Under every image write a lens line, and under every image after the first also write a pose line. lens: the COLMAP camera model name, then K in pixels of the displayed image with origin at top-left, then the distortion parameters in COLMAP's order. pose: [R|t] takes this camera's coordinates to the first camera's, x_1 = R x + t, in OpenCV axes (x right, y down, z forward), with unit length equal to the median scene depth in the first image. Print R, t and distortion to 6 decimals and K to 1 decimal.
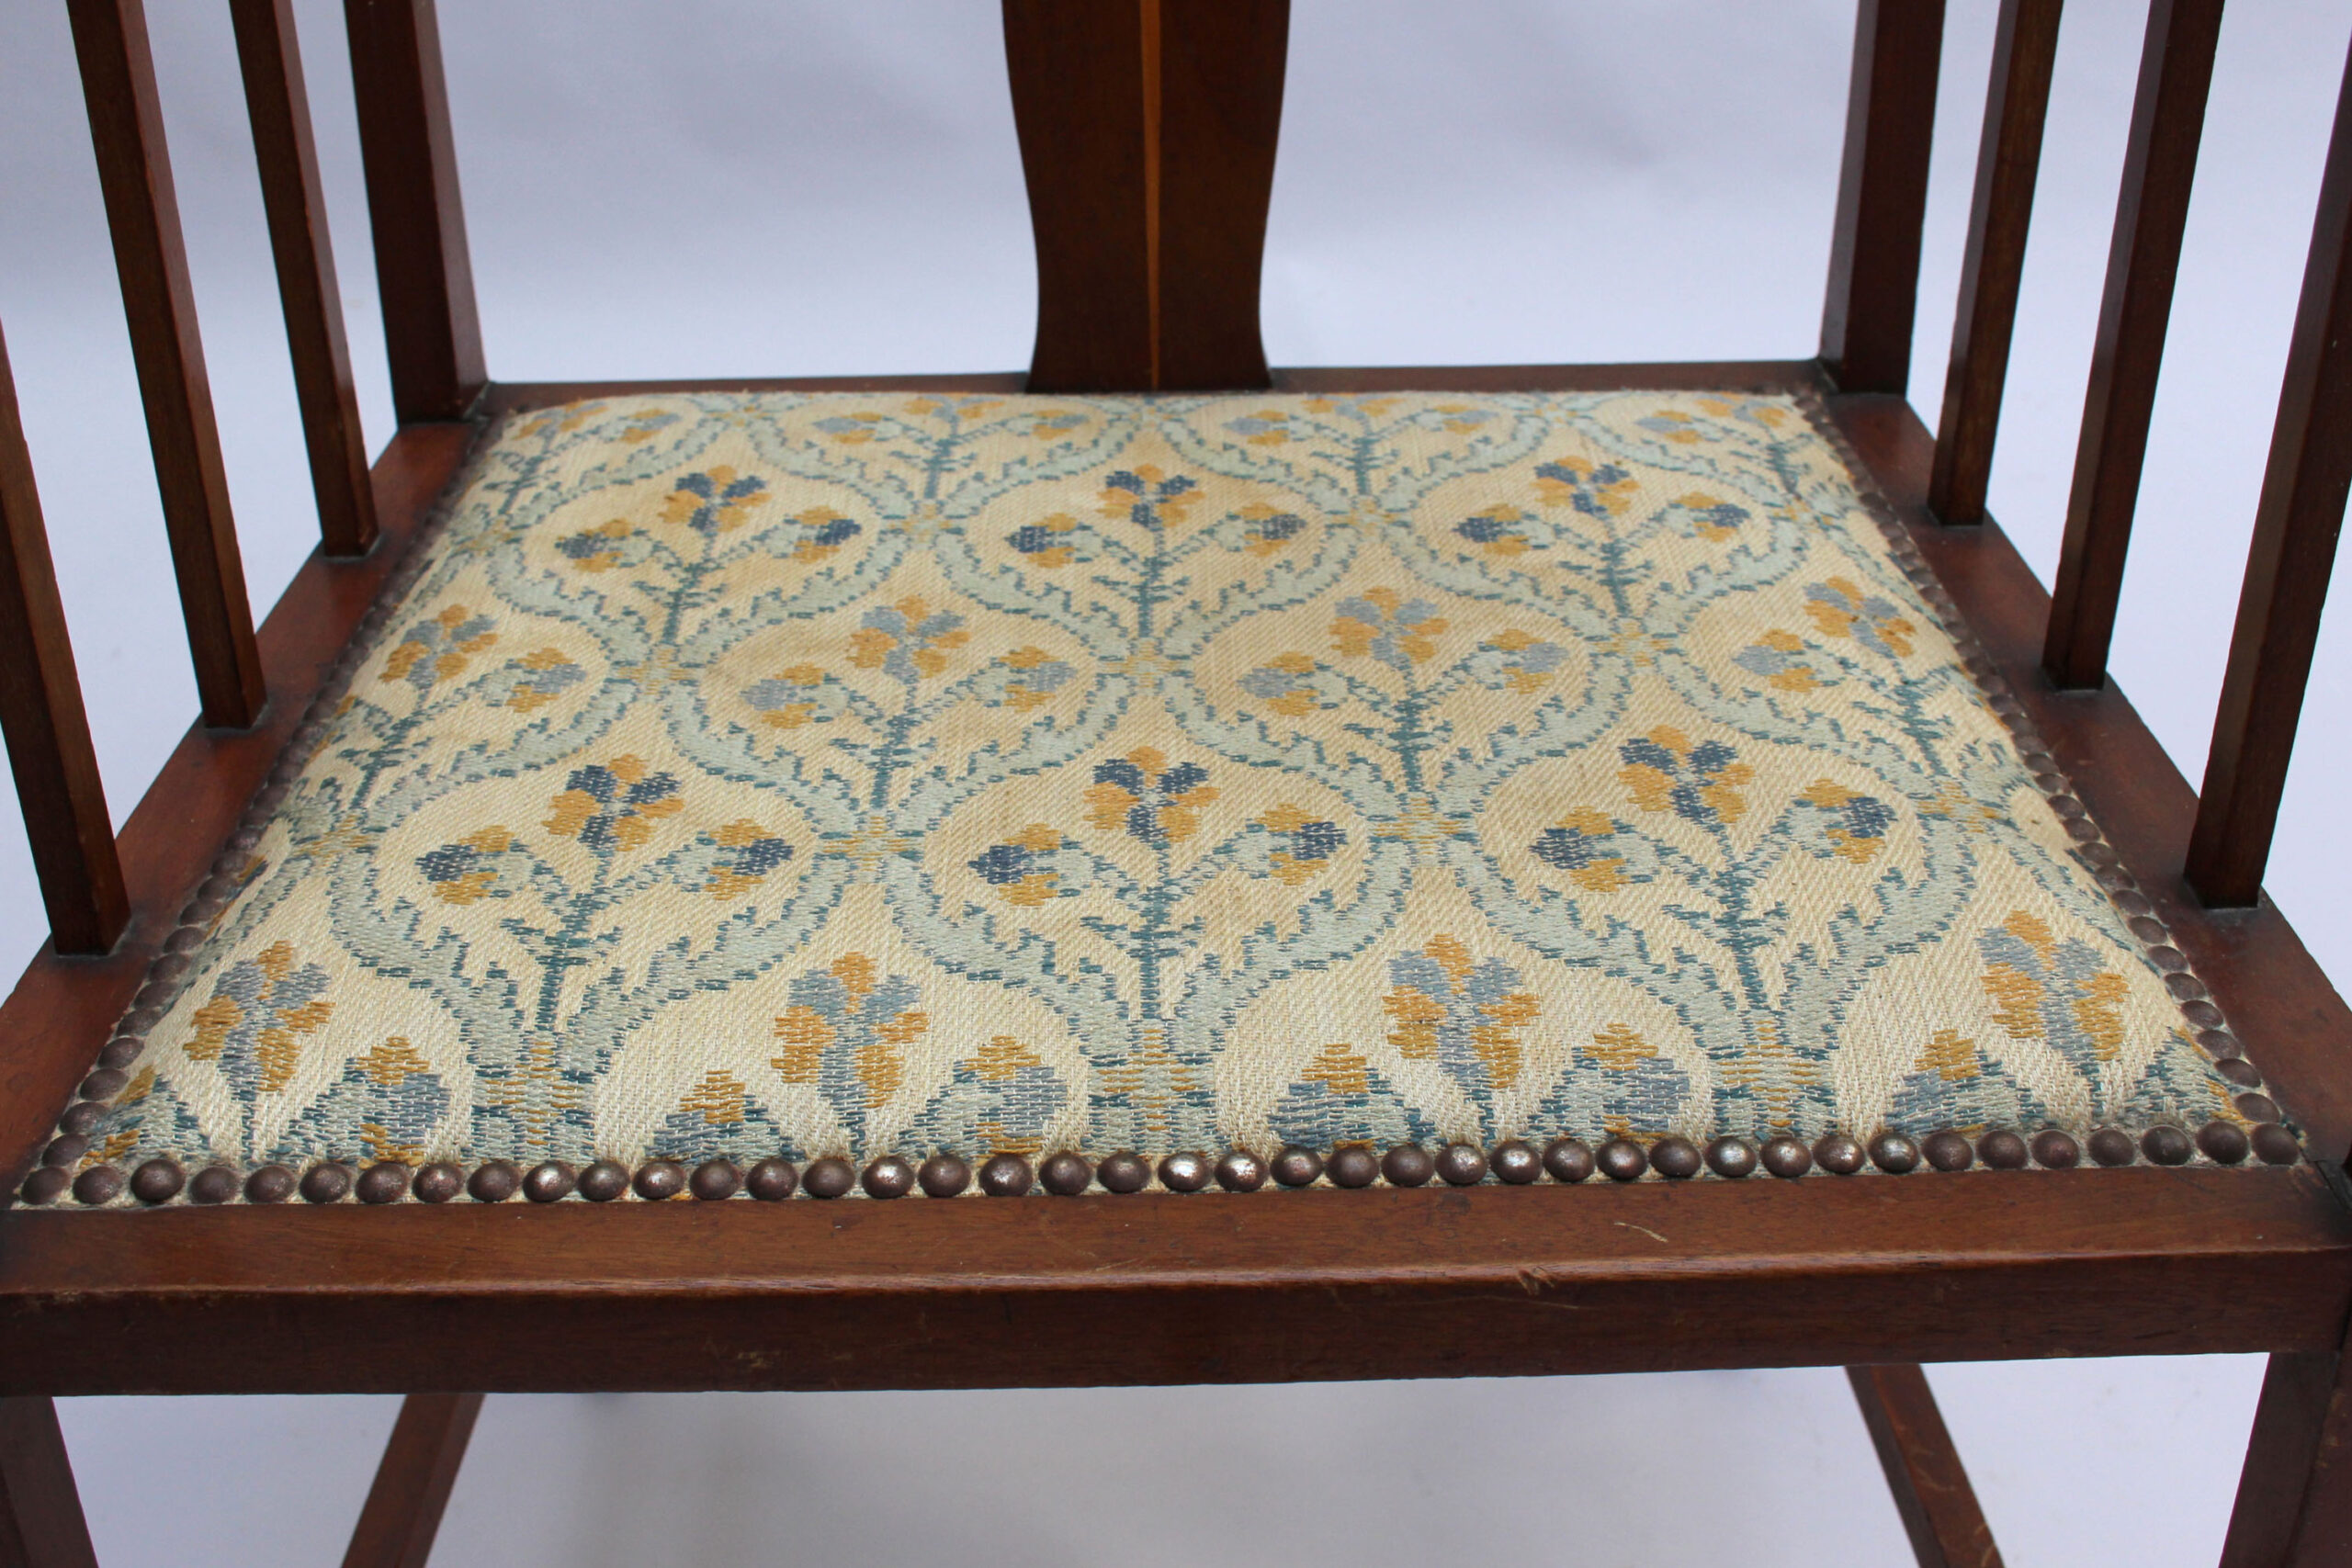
lens RADIAL K [[2587.9, 0, 1176.0], [0, 2587.9, 784.0], [0, 0, 1]] dist [-0.117267, 0.061041]
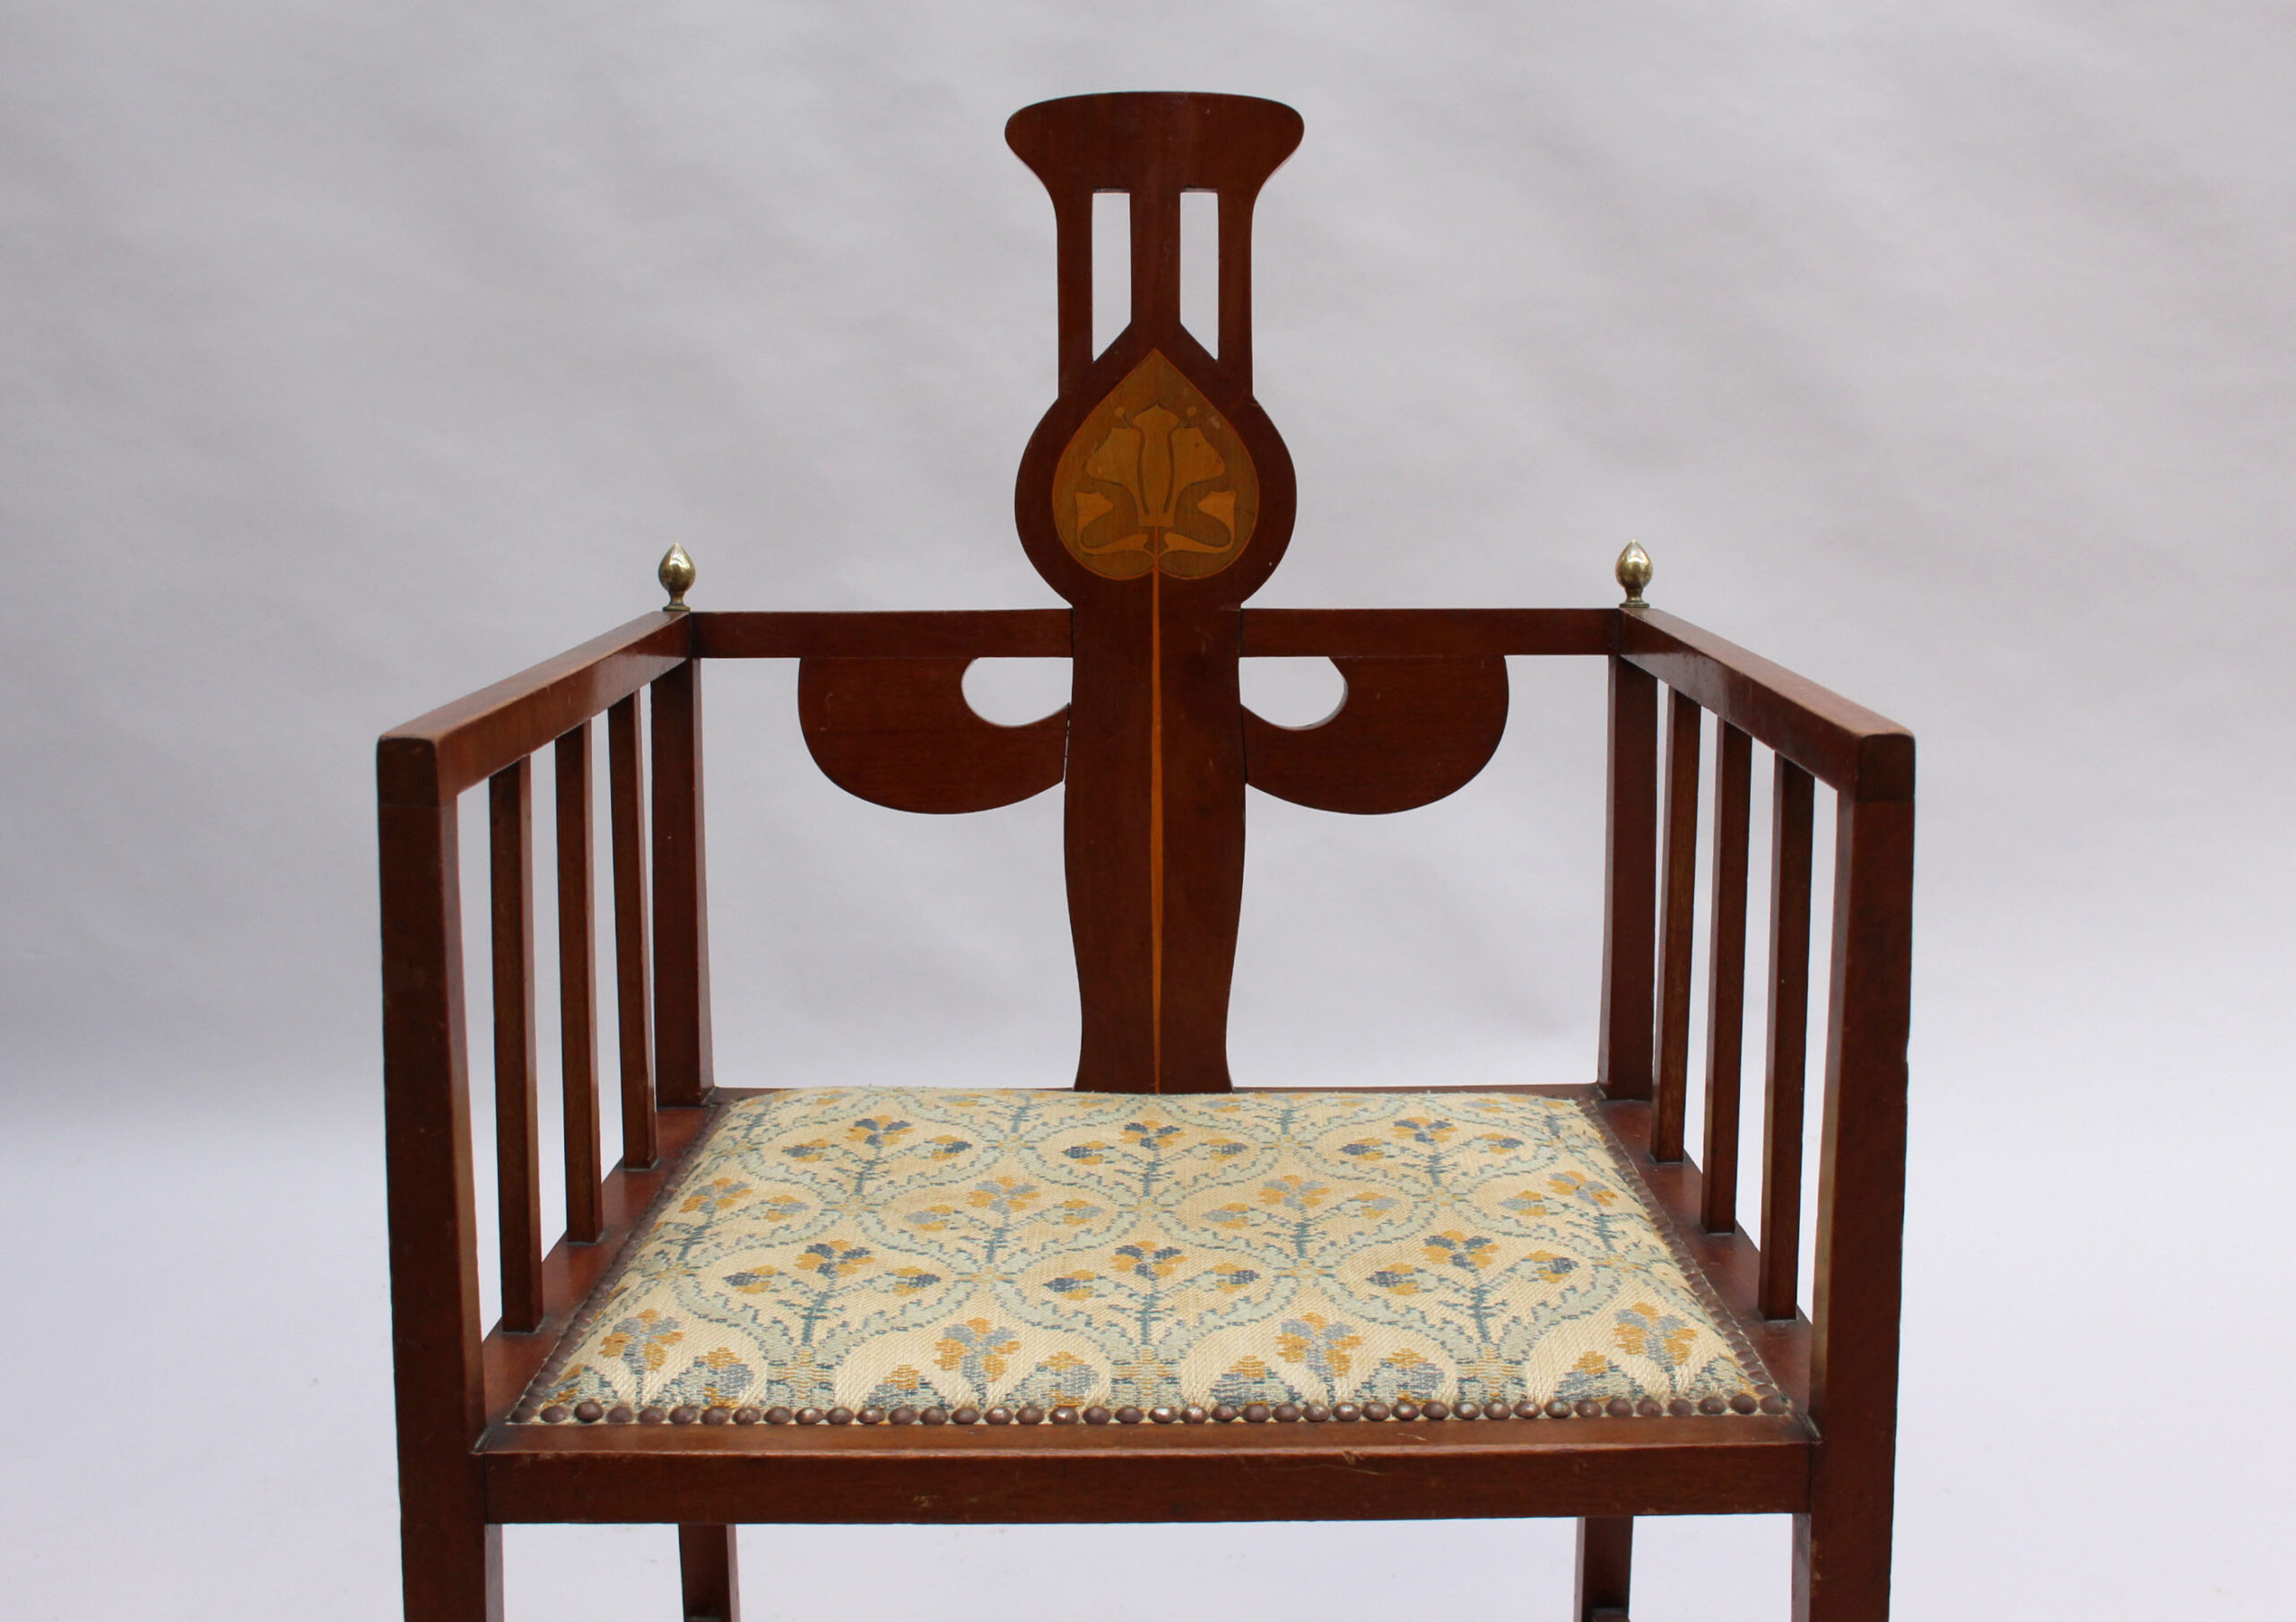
lens RADIAL K [[2757.0, 0, 1148.0], [0, 2757.0, 811.0], [0, 0, 1]] dist [-0.097938, -0.016085]
pose [[0.999778, 0.011938, -0.017363, 0.019894], [-0.017347, 0.934107, -0.356571, 0.413370], [0.011962, 0.356793, 0.934107, -0.887598]]
